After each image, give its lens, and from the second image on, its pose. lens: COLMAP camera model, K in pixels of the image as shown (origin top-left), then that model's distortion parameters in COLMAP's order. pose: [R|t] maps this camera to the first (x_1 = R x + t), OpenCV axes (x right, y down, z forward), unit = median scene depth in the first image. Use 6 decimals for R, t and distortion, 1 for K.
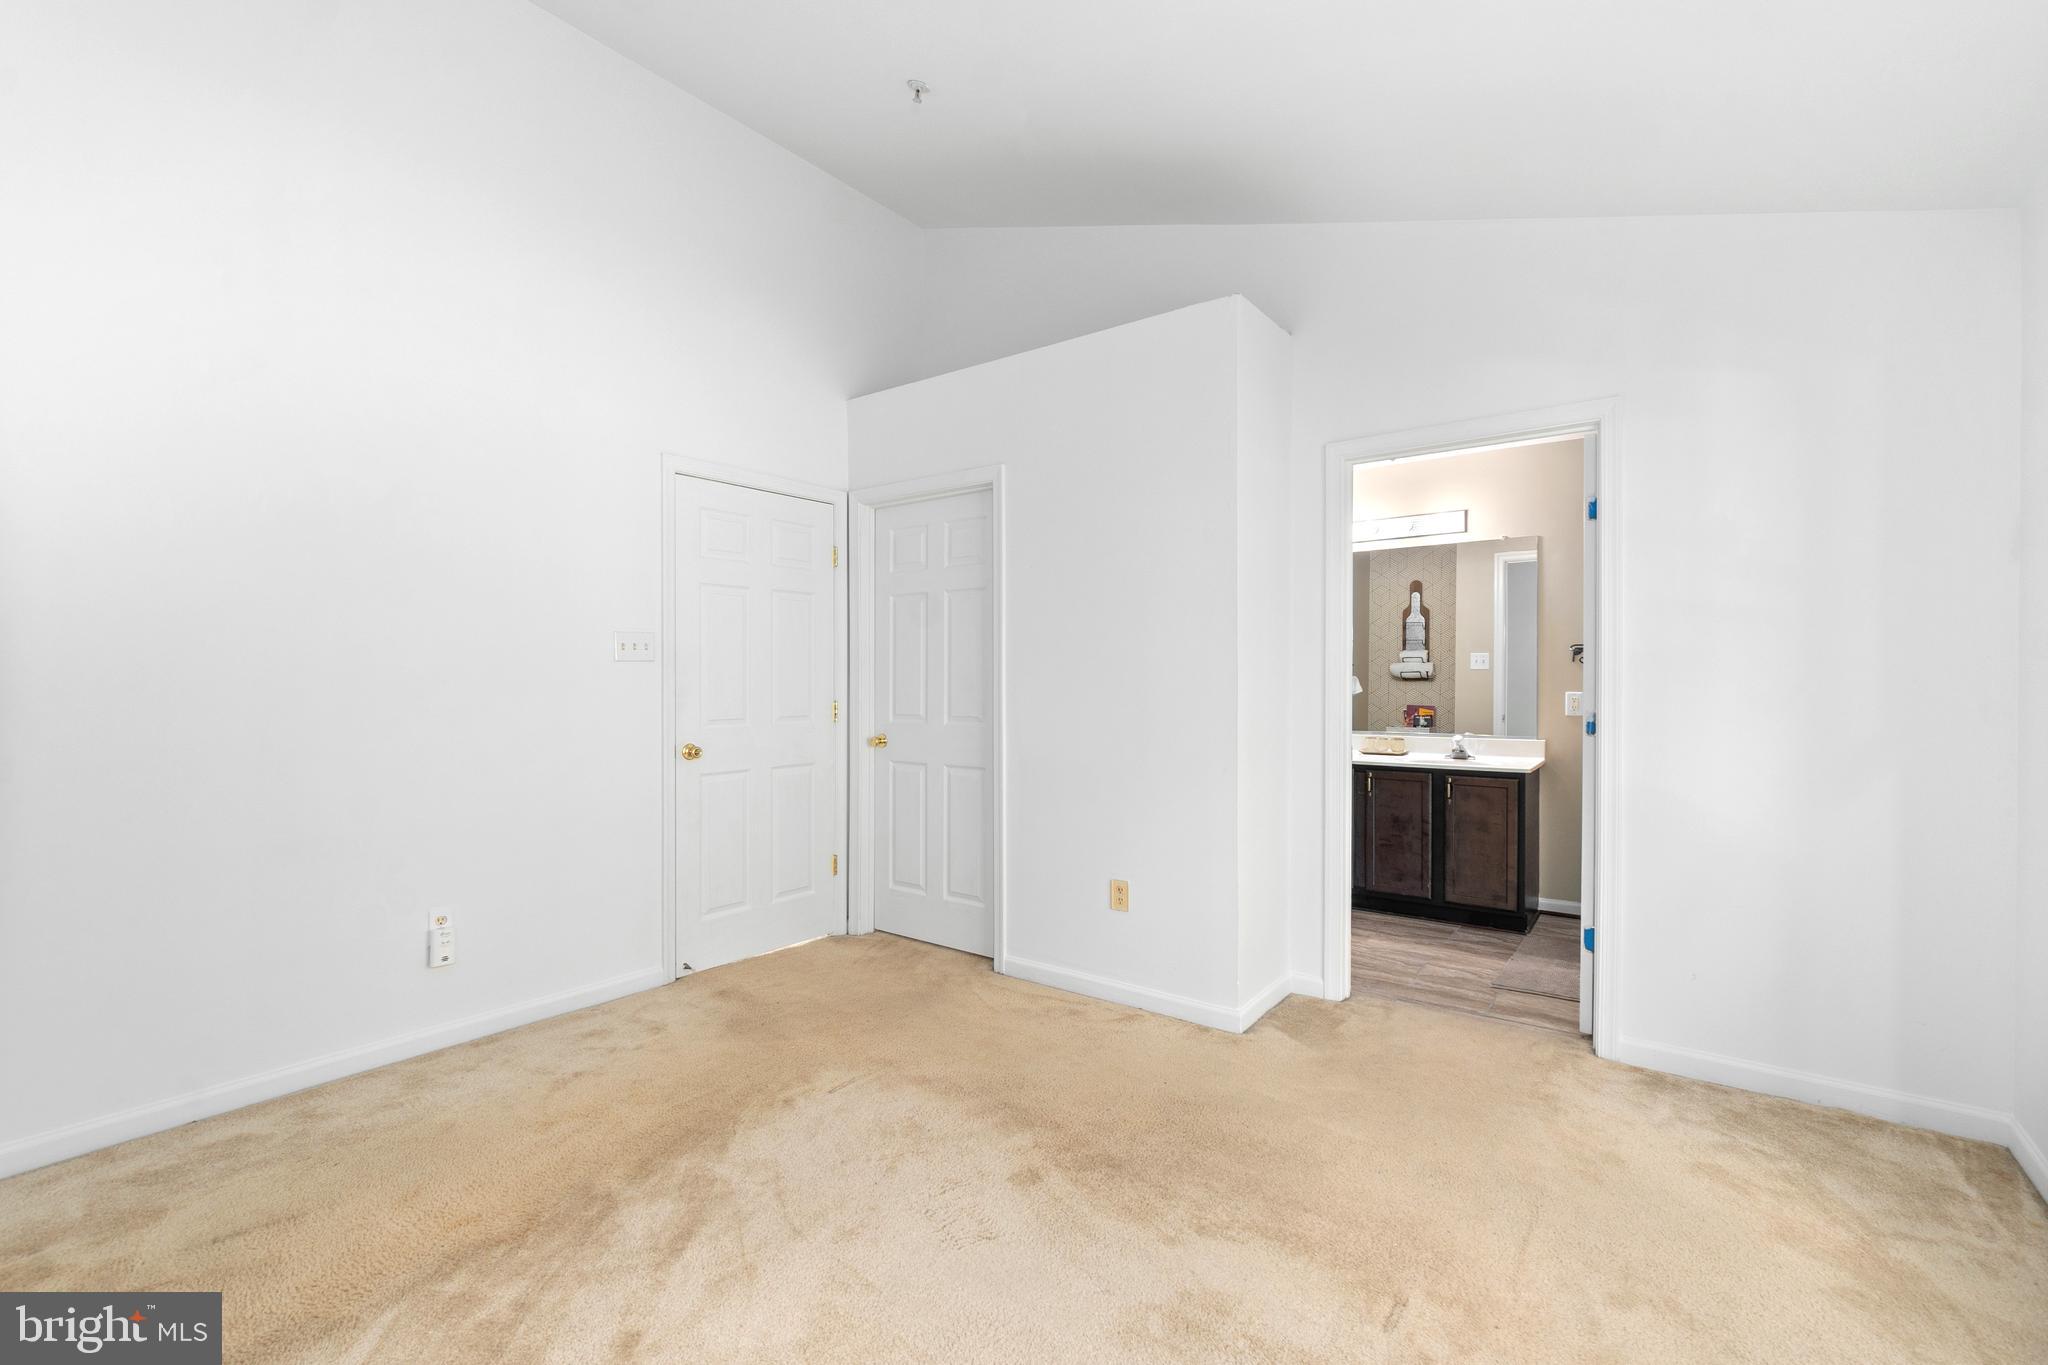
lens RADIAL K [[886.2, 0, 1027.1], [0, 886.2, 687.1], [0, 0, 1]] dist [-0.008351, 0.002056]
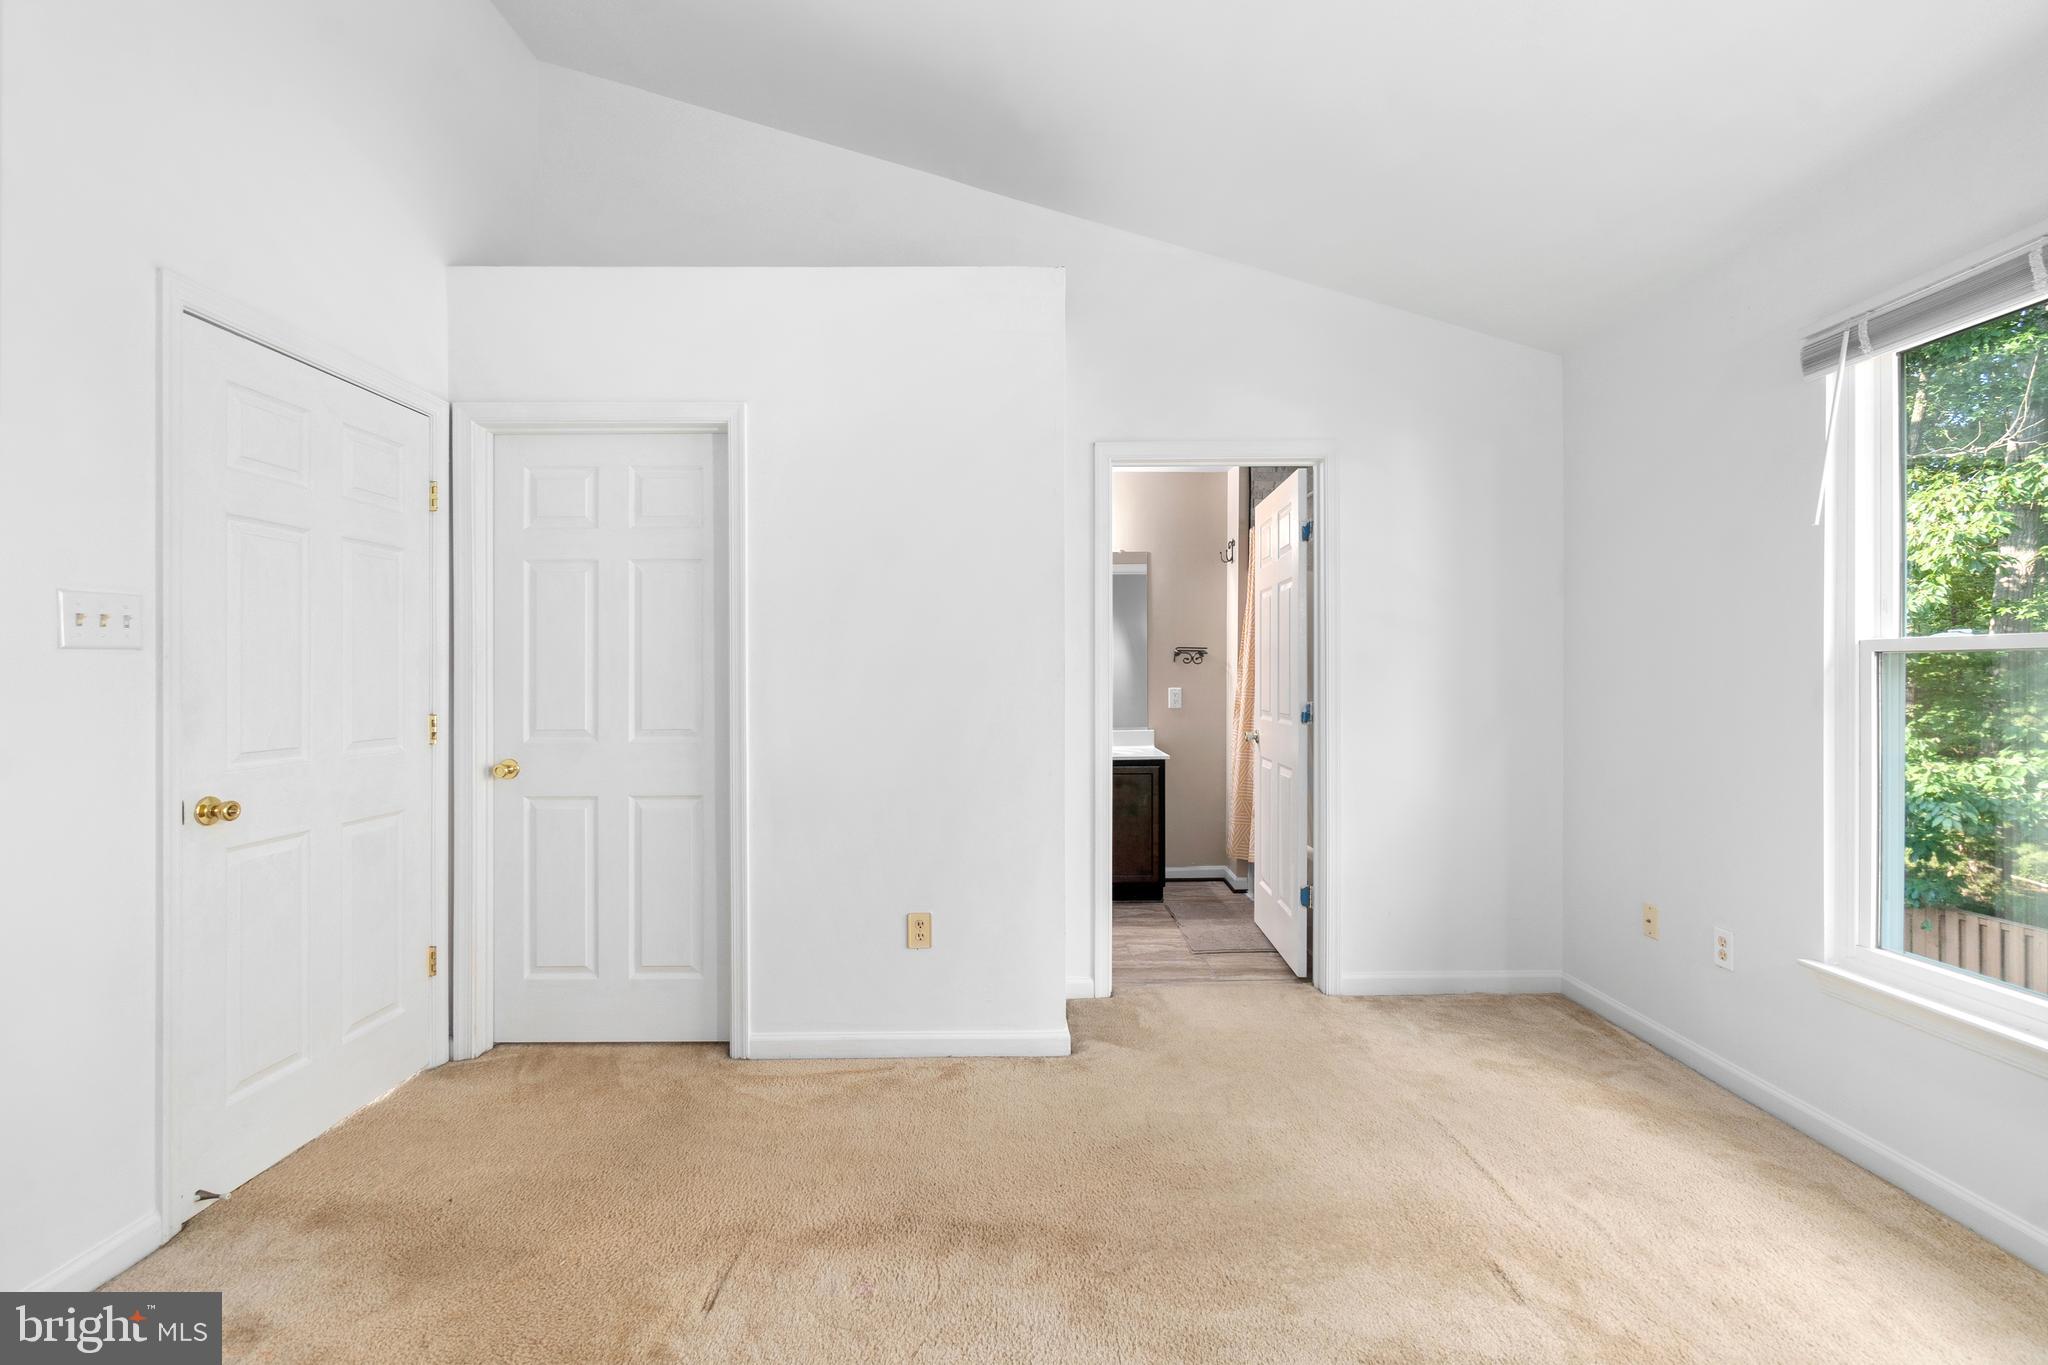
lens RADIAL K [[886.2, 0, 1030.7], [0, 886.2, 677.7], [0, 0, 1]] dist [-0.008351, 0.002056]
pose [[0.793039, -0.004971, 0.609151, -0.301312], [0.011719, 0.999906, -0.007097, -0.001246], [-0.609058, 0.012767, 0.793023, 0.232017]]
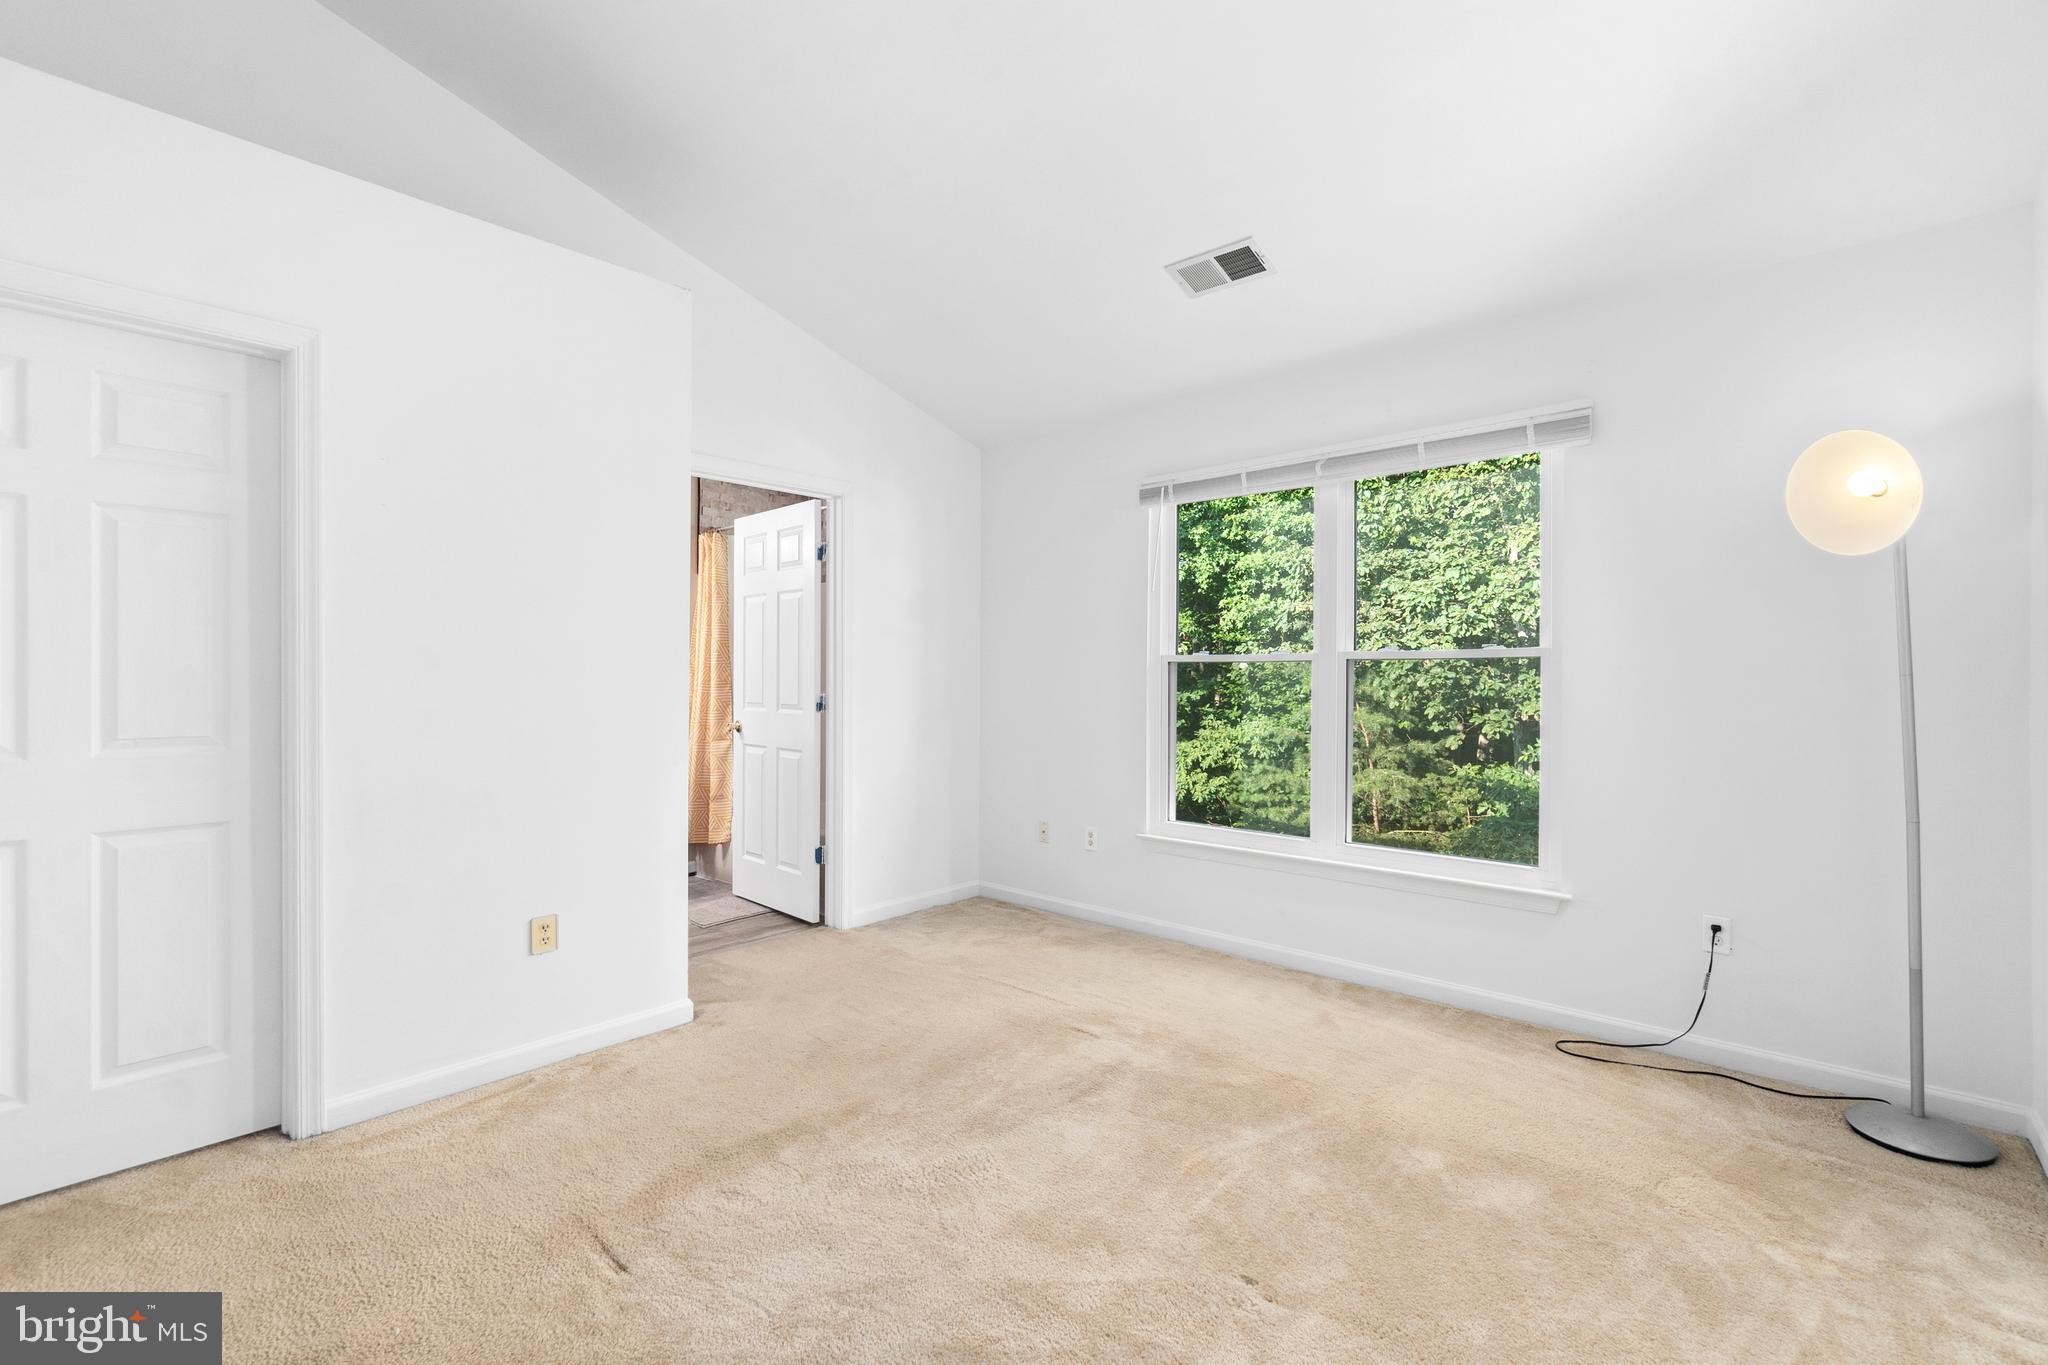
lens RADIAL K [[886.2, 0, 1030.8], [0, 886.2, 685.9], [0, 0, 1]] dist [-0.008351, 0.002056]
pose [[0.086106, -0.013331, 0.996197, -0.612844], [0.008962, 0.999880, 0.012606, -0.001295], [-0.996246, 0.007842, 0.086215, 0.436876]]
